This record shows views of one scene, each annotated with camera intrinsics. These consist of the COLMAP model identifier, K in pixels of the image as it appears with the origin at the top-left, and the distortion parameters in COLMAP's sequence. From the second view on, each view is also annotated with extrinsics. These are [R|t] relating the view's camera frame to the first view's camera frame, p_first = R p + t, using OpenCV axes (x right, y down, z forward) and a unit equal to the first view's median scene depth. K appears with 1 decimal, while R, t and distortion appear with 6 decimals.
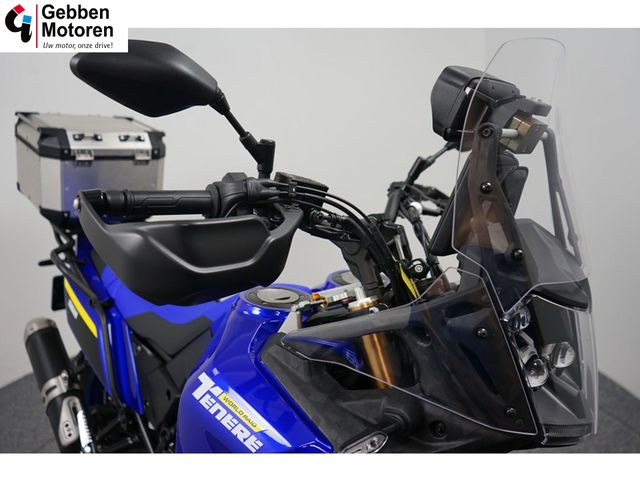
lens RADIAL K [[514.0, 0, 320.0], [0, 514.0, 240.0], [0, 0, 1]] dist [0.001560, -0.002333]
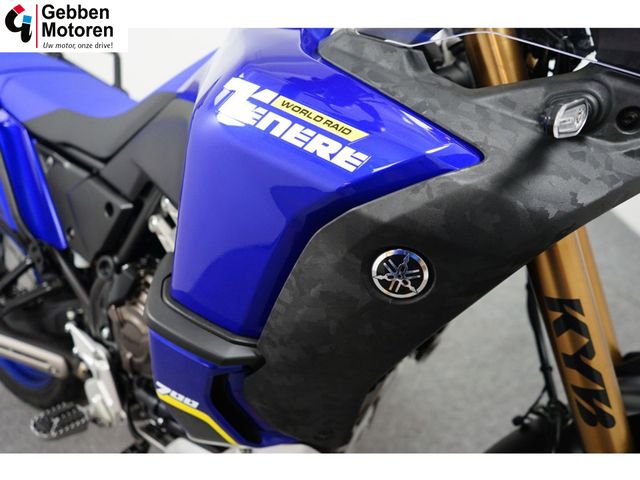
lens RADIAL K [[514.0, 0, 320.0], [0, 514.0, 240.0], [0, 0, 1]] dist [0.001560, -0.002333]
pose [[0.970782, -0.046914, 0.235330, -0.289131], [0.005521, 0.984810, 0.173550, 0.355306], [-0.239898, -0.167180, 0.956295, 0.372047]]
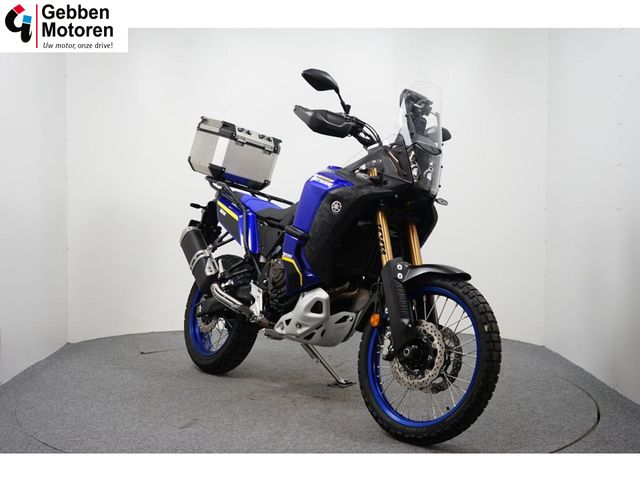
lens RADIAL K [[984.0, 0, 320.0], [0, 984.0, 240.0], [0, 0, 1]] dist [0.266786, 0.004149]
pose [[0.984394, 0.139527, -0.107245, 0.489024], [-0.166678, 0.934736, -0.313827, 2.503069], [0.056459, 0.326805, 0.943404, -4.448006]]
